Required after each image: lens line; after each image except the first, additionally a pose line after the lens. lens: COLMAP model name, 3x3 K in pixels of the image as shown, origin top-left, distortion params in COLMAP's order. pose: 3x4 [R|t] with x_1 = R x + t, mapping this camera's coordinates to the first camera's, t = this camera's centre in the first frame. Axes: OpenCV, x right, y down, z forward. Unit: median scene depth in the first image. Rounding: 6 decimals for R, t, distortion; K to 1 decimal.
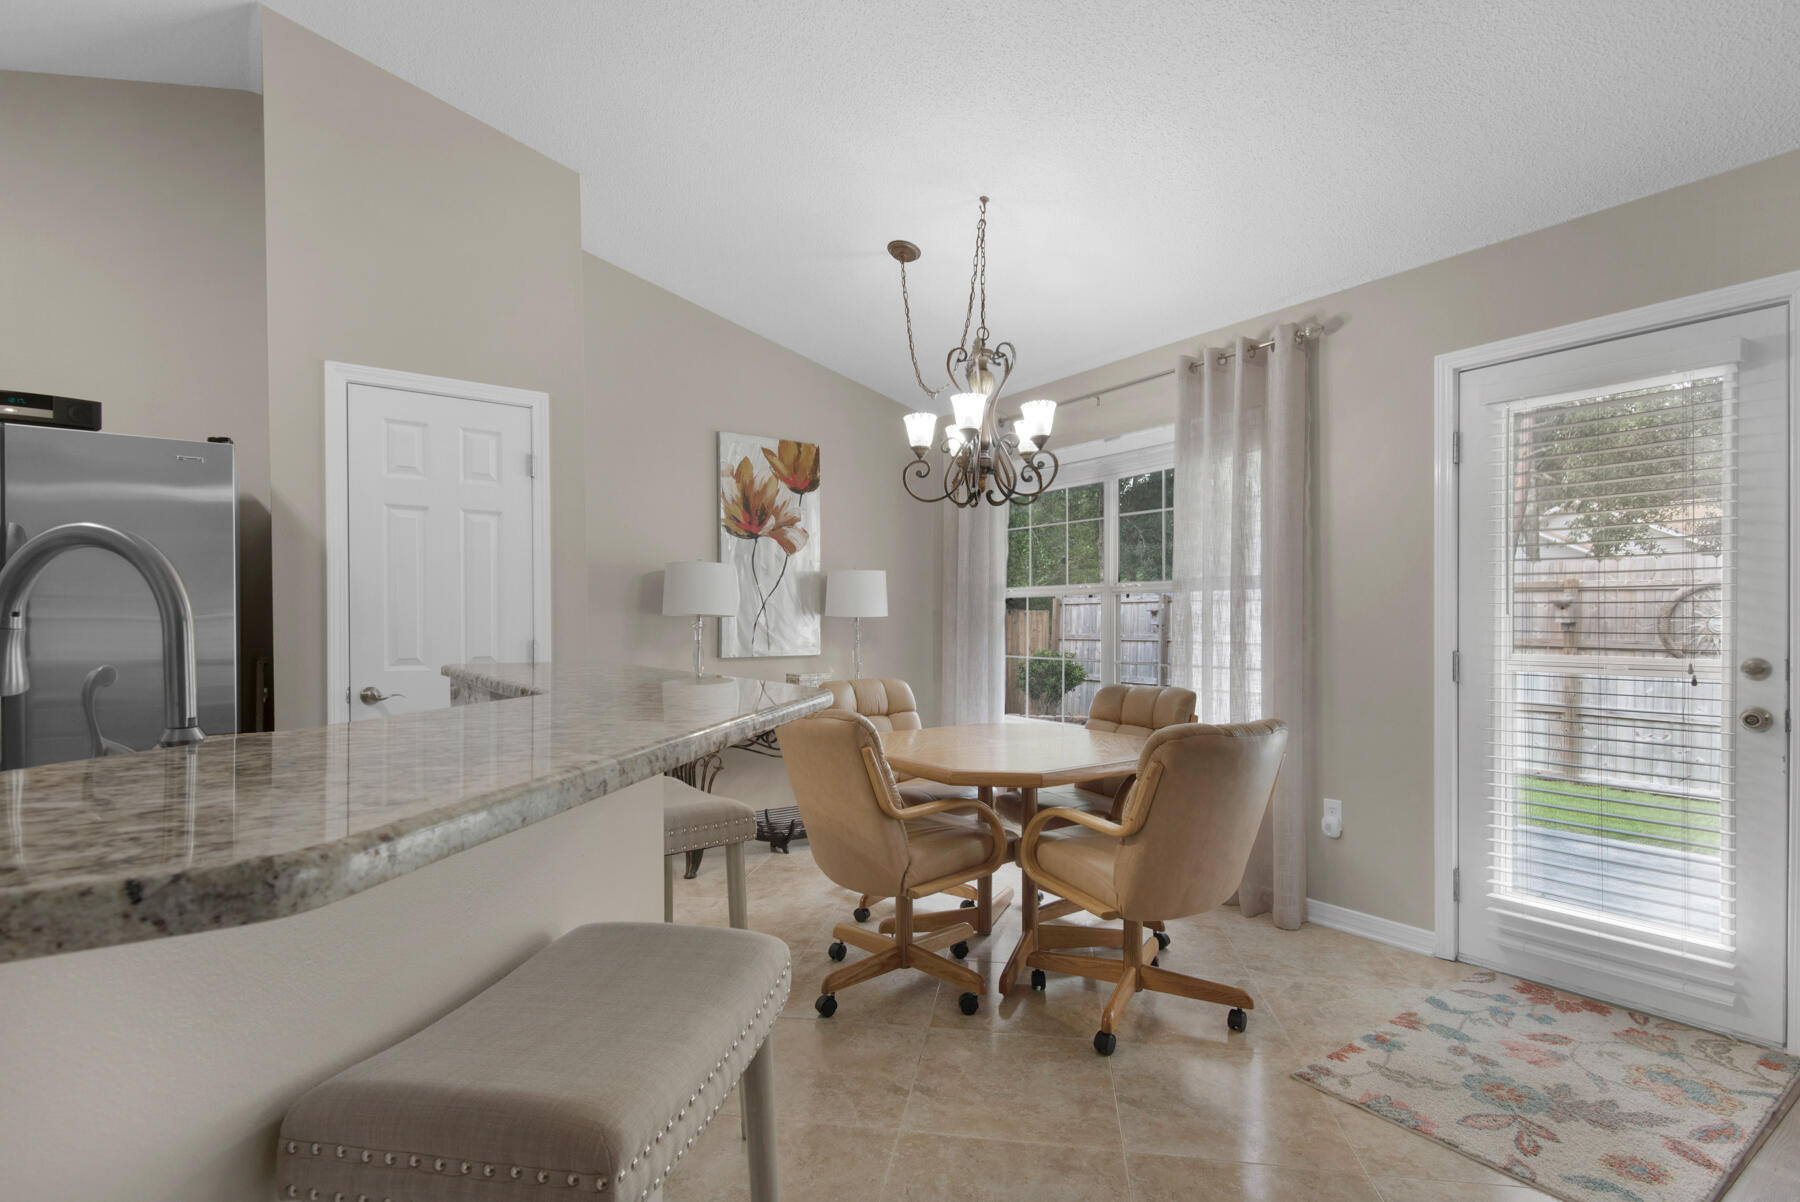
lens RADIAL K [[835.8, 0, 910.1], [0, 835.8, 637.3], [0, 0, 1]] dist [0.002279, -0.000196]
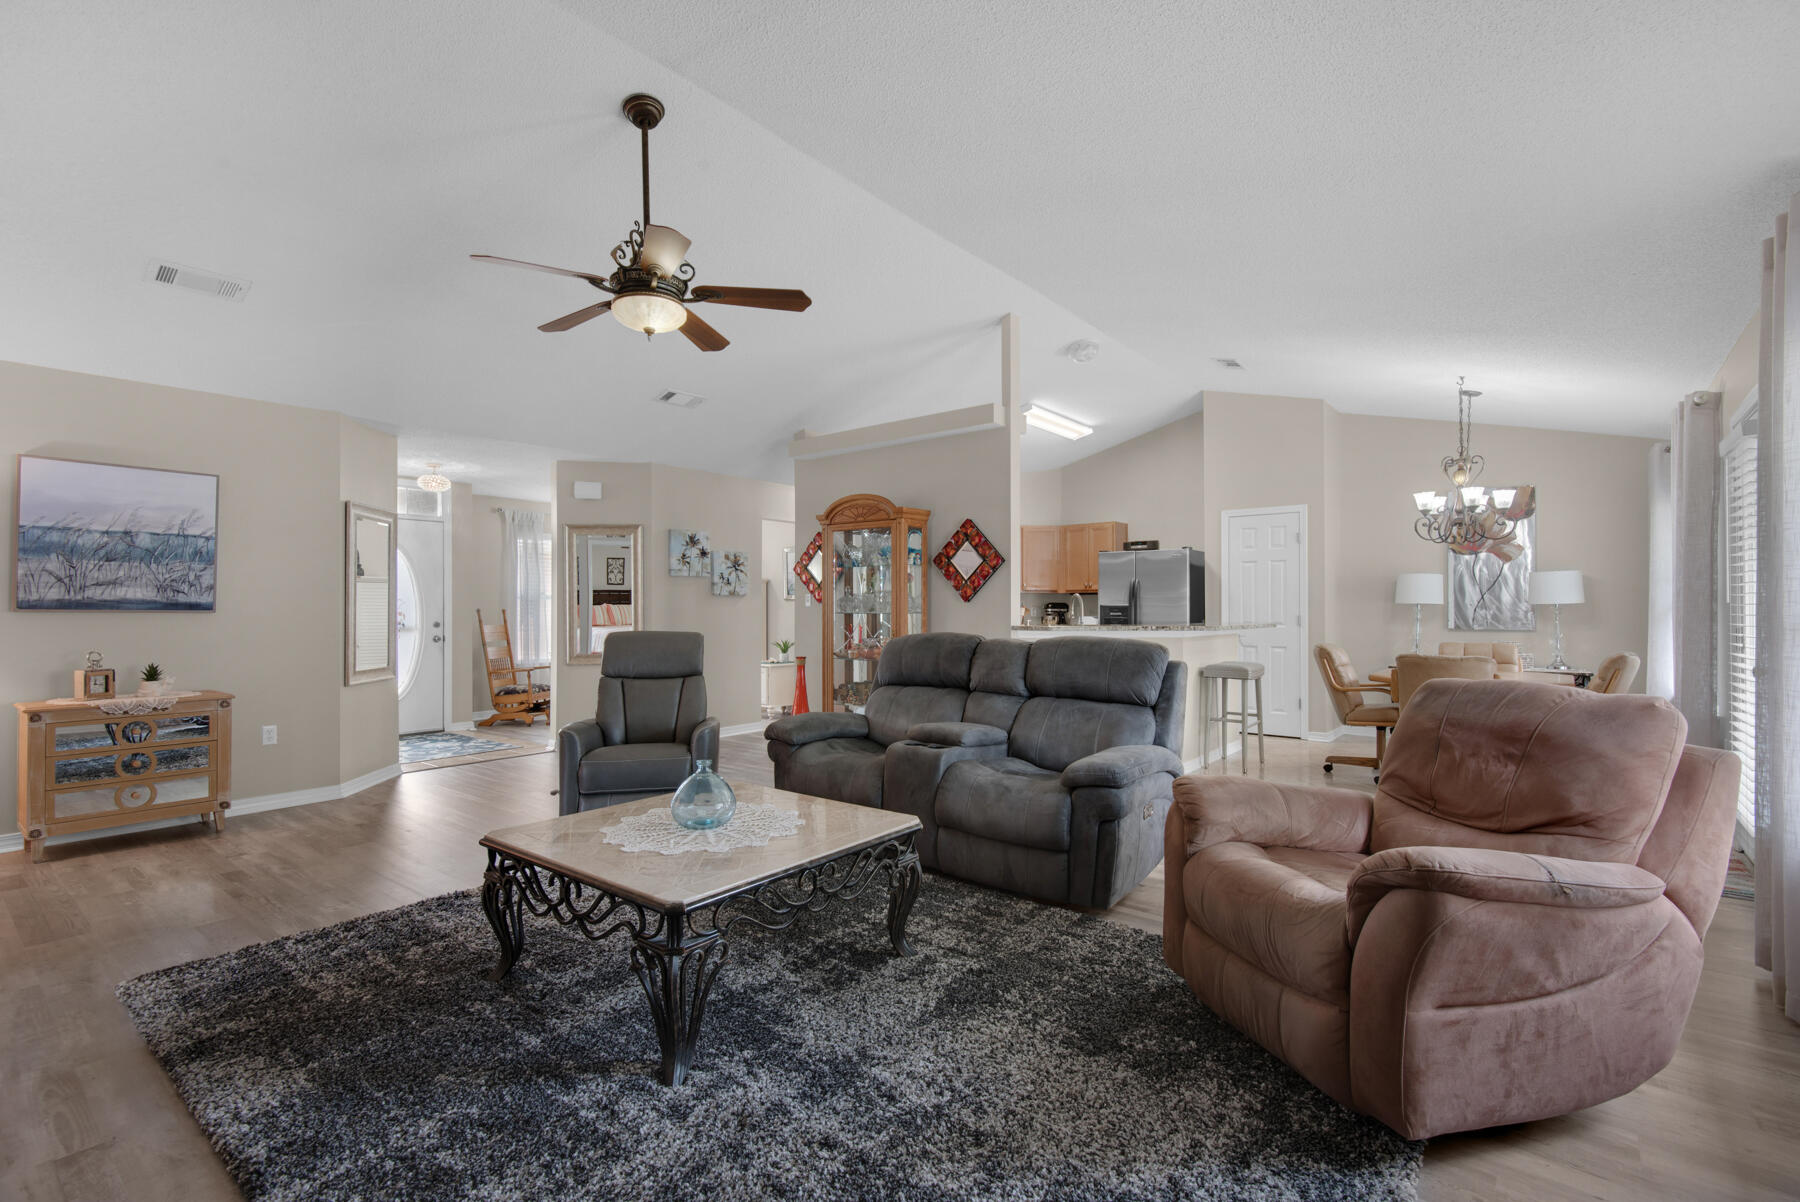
lens RADIAL K [[796.3, 0, 886.9], [0, 796.3, 609.3], [0, 0, 1]] dist [-0.000984, -0.000236]
pose [[0.221657, -0.000599, -0.975124, 1.032826], [-0.020634, 0.999773, -0.005304, 0.015480], [0.974906, 0.021296, 0.221595, -0.409691]]
